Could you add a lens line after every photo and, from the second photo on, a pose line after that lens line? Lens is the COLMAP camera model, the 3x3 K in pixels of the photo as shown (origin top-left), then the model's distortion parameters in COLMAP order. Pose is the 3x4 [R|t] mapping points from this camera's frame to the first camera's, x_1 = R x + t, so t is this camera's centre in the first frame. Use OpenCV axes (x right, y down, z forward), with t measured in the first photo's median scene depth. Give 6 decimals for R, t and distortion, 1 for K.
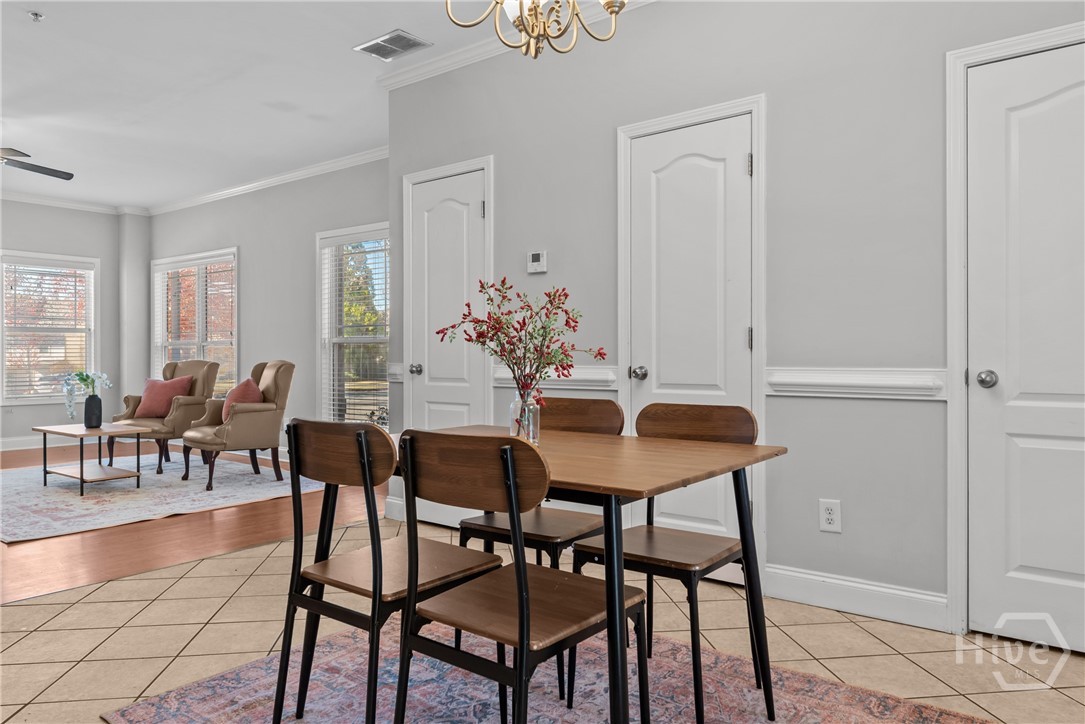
lens RADIAL K [[733.9, 0, 541.9], [0, 733.9, 356.4], [0, 0, 1]] dist [0.003713, 0.000784]
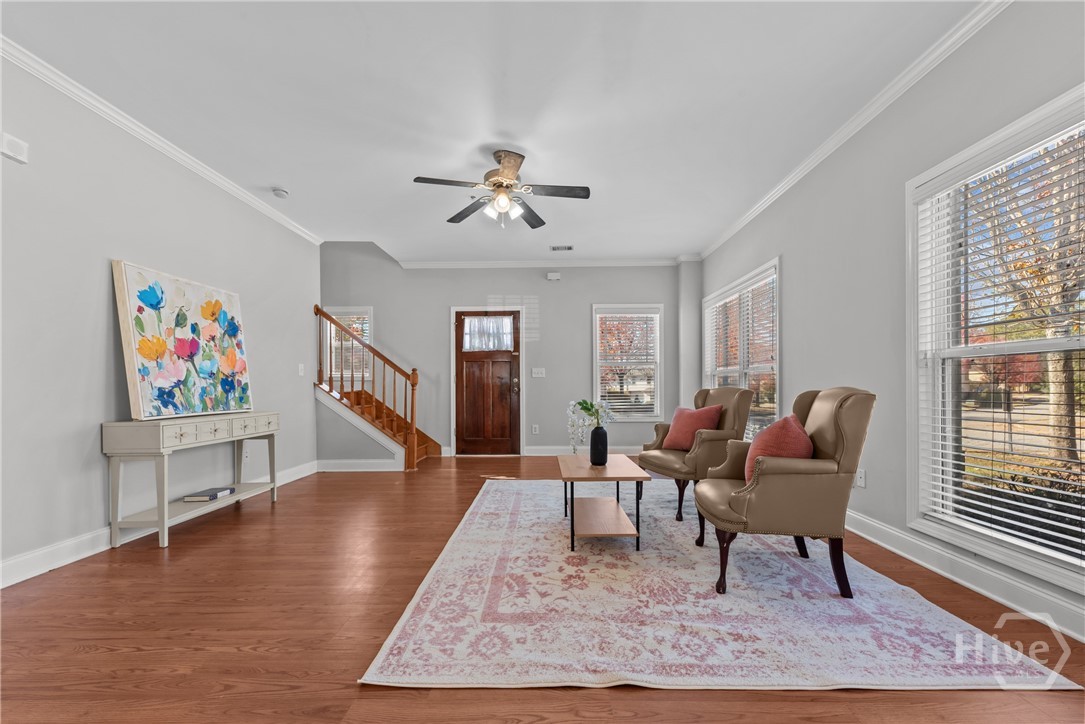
lens RADIAL K [[424.5, 0, 546.4], [0, 424.5, 385.1], [0, 0, 1]] dist [-0.007778, -0.000280]
pose [[0.606240, -0.004340, -0.795270, -0.224728], [0.001825, 0.999990, -0.004066, 0.004718], [0.795280, 0.001014, 0.606242, 0.585852]]
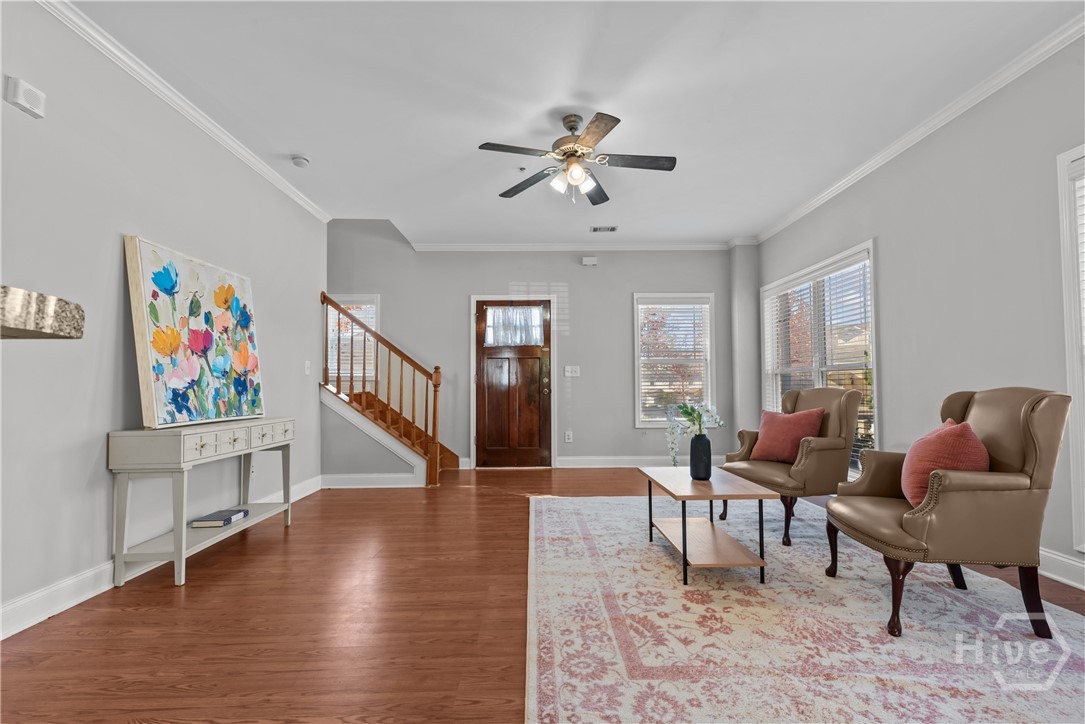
lens RADIAL K [[481.7, 0, 544.5], [0, 481.7, 367.9], [0, 0, 1]] dist [-0.009653, -0.000443]
pose [[0.625354, -0.033447, -0.779624, -0.298433], [0.002415, 0.999159, -0.040929, 0.004511], [0.780338, 0.023713, 0.624909, 0.520564]]
